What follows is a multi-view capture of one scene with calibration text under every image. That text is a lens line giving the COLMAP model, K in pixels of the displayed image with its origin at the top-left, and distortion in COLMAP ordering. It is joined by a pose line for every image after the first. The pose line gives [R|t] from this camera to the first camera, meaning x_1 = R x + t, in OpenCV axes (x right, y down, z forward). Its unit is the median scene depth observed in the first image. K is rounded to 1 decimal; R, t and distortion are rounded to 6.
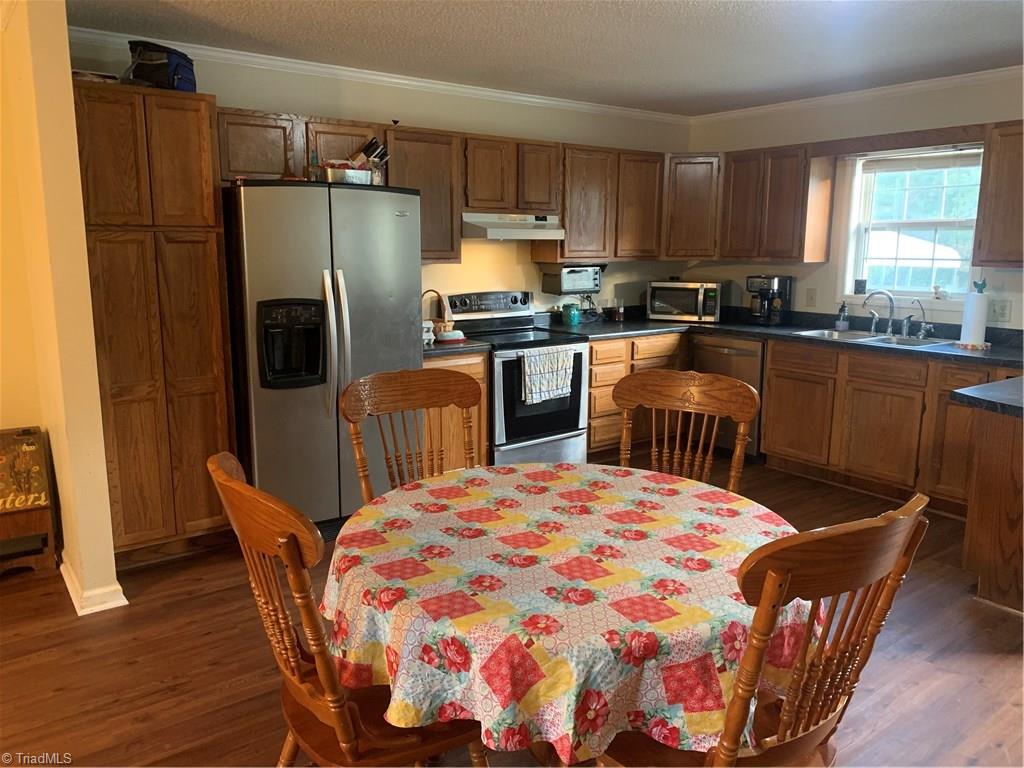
lens RADIAL K [[776.4, 0, 511.3], [0, 776.4, 380.8], [0, 0, 1]] dist [0.036454, 0.001017]
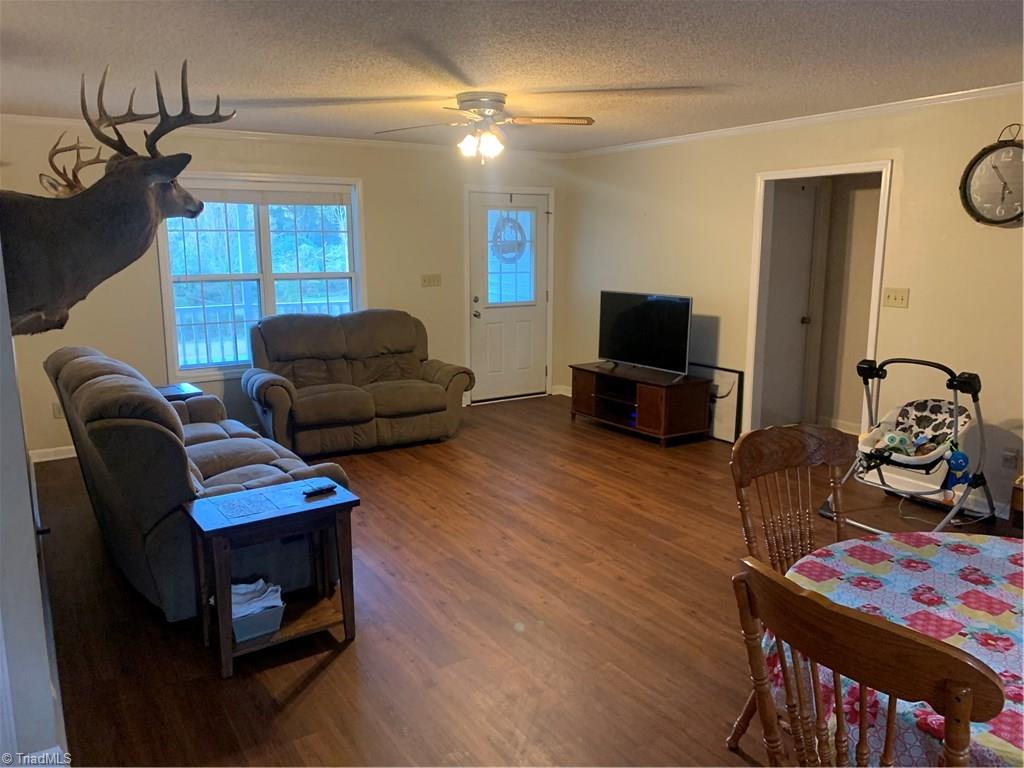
lens RADIAL K [[776.4, 0, 514.2], [0, 776.4, 388.2], [0, 0, 1]] dist [0.036454, 0.001017]
pose [[-0.066040, 0.180229, -0.981405, 0.990447], [-0.185564, 0.964176, 0.189552, -0.125819], [0.980410, 0.194632, -0.030230, 0.439931]]
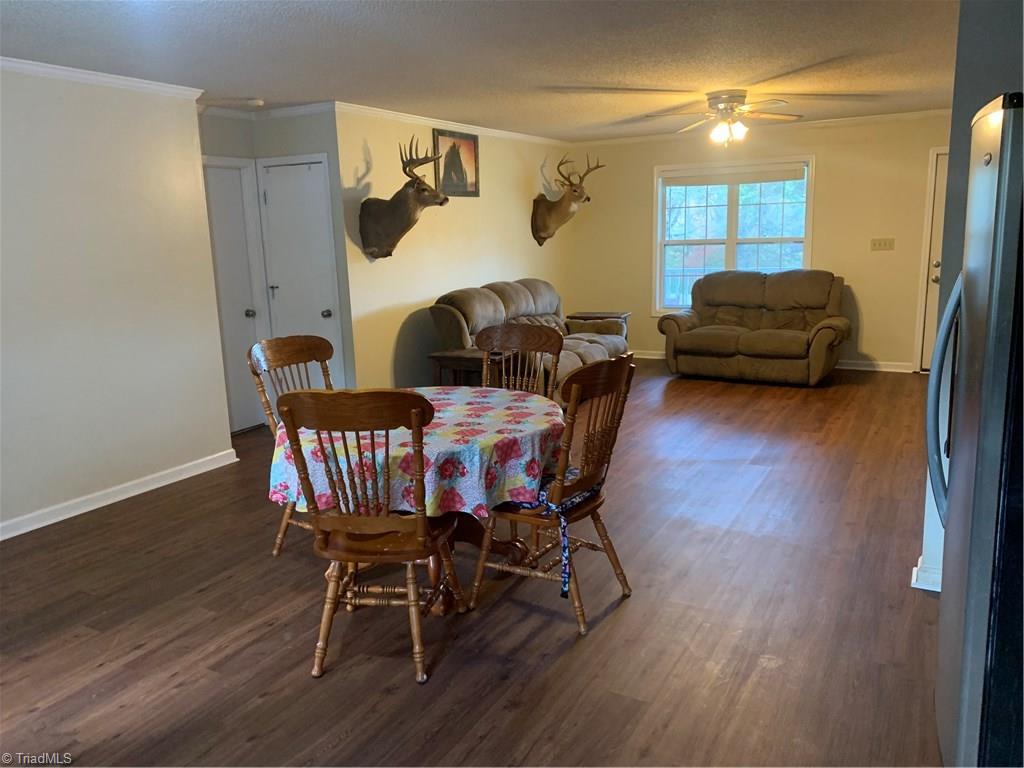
lens RADIAL K [[776.4, 0, 514.7], [0, 776.4, 379.2], [0, 0, 1]] dist [0.036454, 0.001017]
pose [[-0.913193, 0.096182, -0.396015, 0.602001], [-0.052563, 0.935835, 0.348497, -0.431165], [0.404124, 0.339061, -0.849542, 2.346000]]
